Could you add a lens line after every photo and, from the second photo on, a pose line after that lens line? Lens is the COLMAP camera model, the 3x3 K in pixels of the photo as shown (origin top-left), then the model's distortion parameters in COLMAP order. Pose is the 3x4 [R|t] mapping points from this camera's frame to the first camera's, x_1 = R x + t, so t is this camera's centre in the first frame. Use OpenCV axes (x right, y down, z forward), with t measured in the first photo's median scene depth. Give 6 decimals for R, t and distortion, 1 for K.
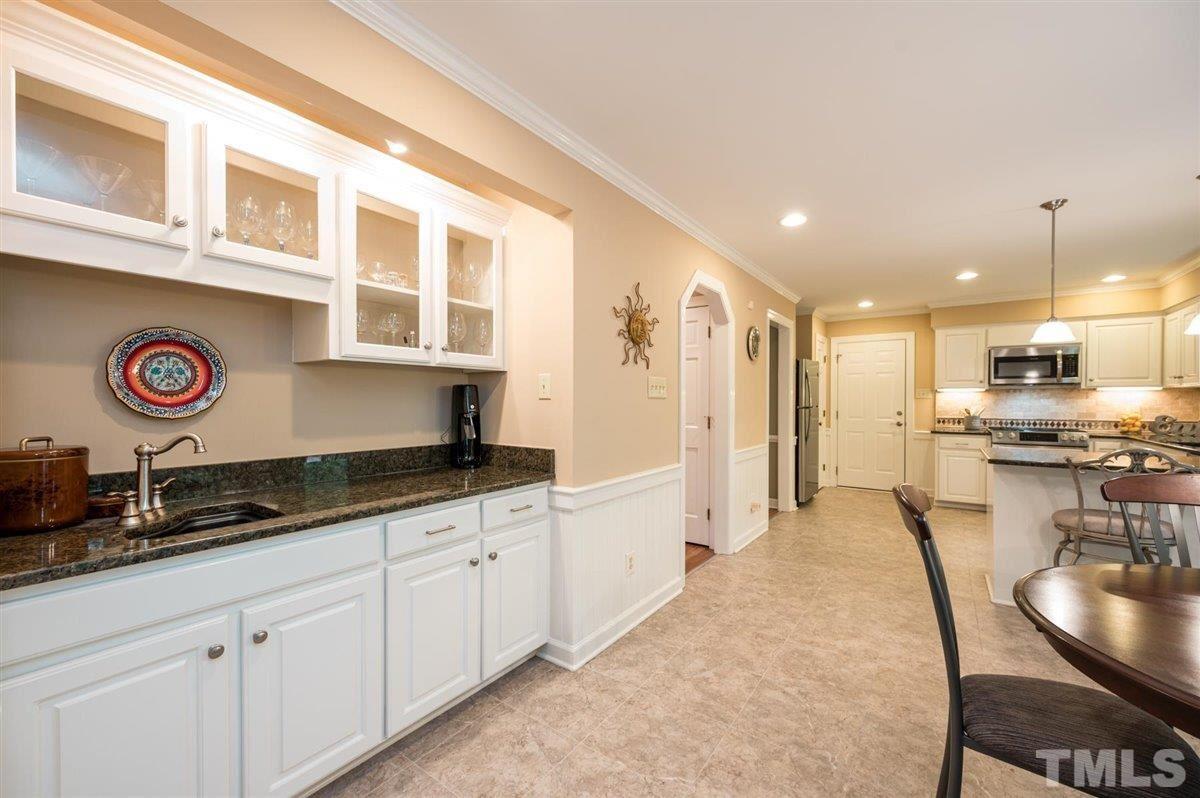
lens RADIAL K [[481.8, 0, 599.5], [0, 481.8, 408.7], [0, 0, 1]] dist [0.003697, -0.000170]
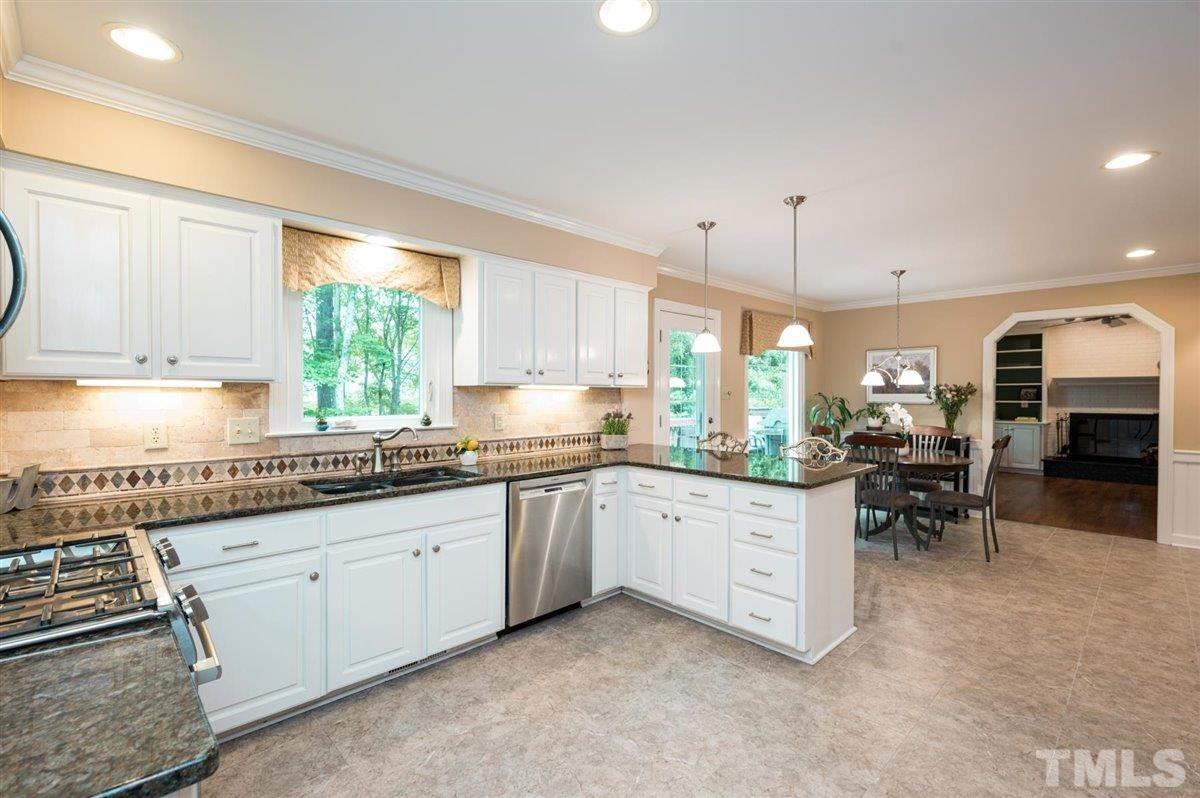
lens RADIAL K [[535.2, 0, 599.7], [0, 535.2, 394.0], [0, 0, 1]] dist [-0.003442, 0.000694]
pose [[-0.983126, 0.001561, 0.182922, 0.654316], [0.004633, 0.999855, 0.016369, -0.036684], [-0.182870, 0.016940, -0.982991, 1.228832]]
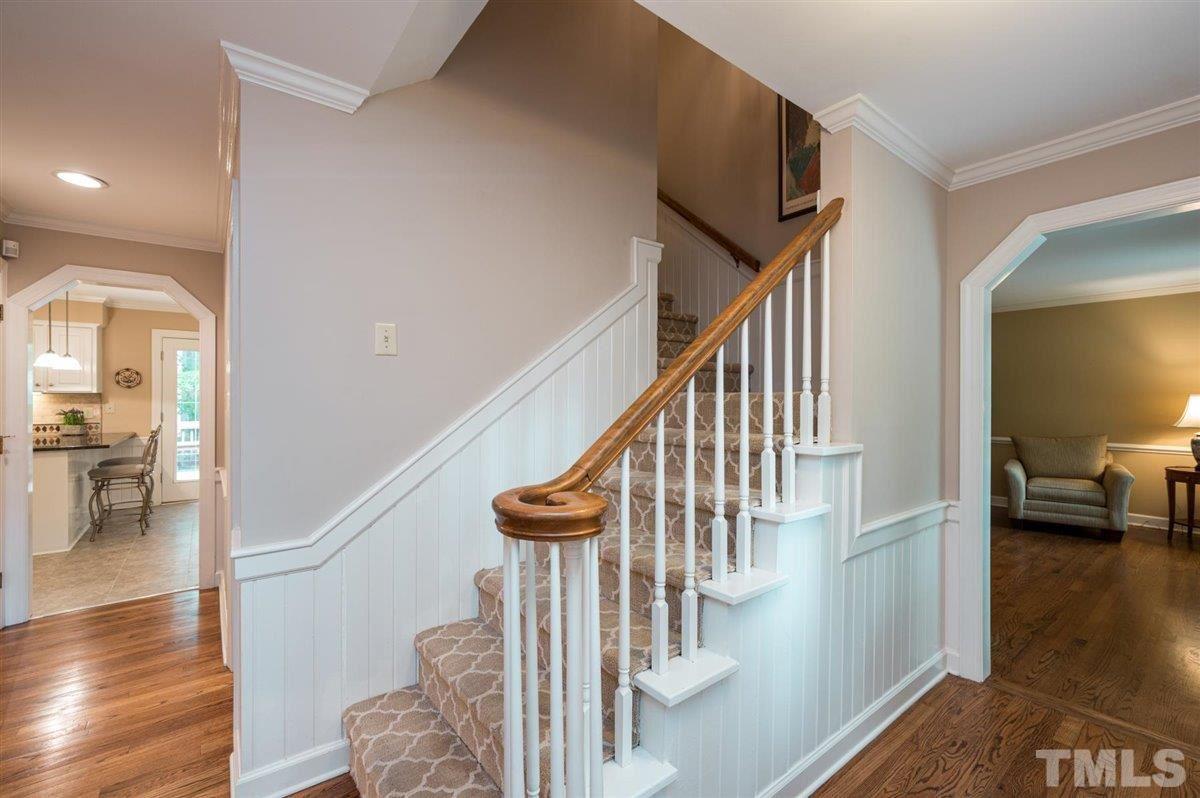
lens RADIAL K [[508.5, 0, 602.3], [0, 508.5, 397.8], [0, 0, 1]] dist [0.001434, 0.000235]
pose [[-0.960138, 0.000004, 0.279525, -0.650689], [0.004855, 0.999849, 0.016664, -0.035394], [-0.279483, 0.017356, -0.959994, 1.181663]]
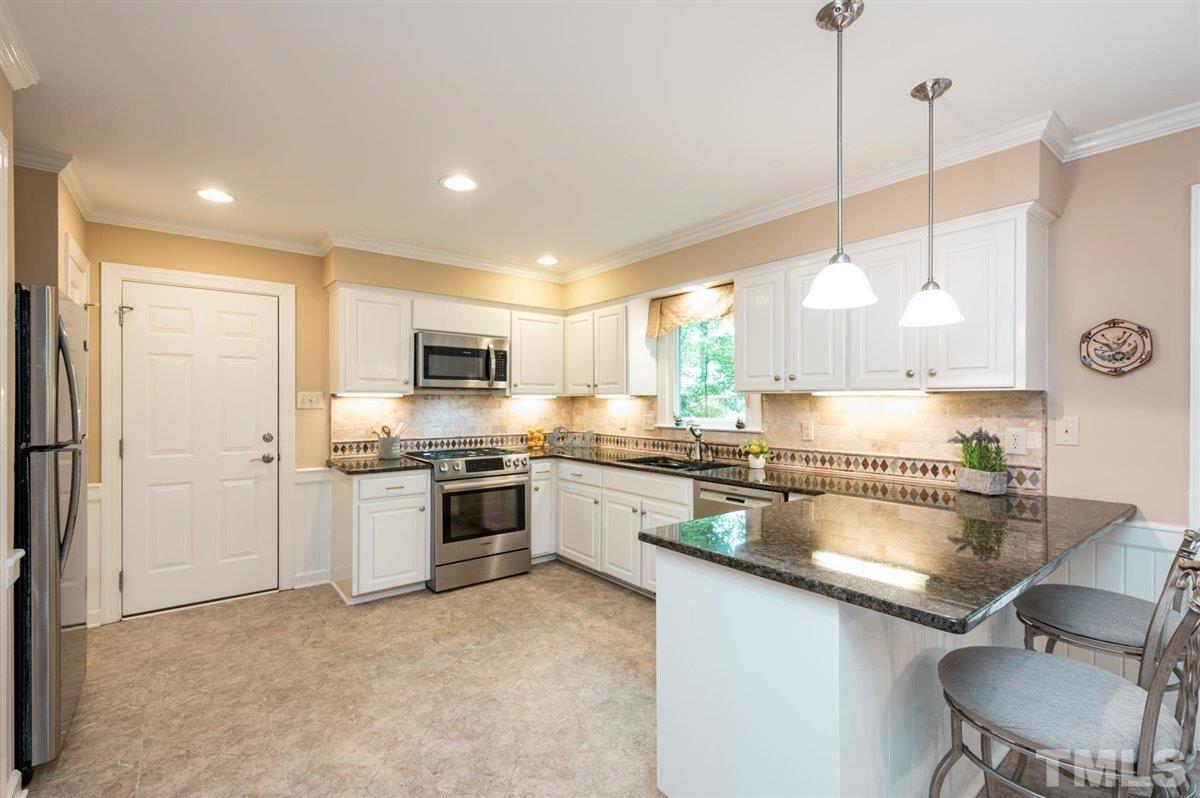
lens RADIAL K [[535.2, 0, 604.6], [0, 535.2, 402.2], [0, 0, 1]] dist [-0.003442, 0.000694]
pose [[0.274510, -0.000815, 0.961584, 0.216389], [0.015130, 0.999880, -0.003472, -0.026634], [-0.961465, 0.015502, 0.274489, 0.627508]]
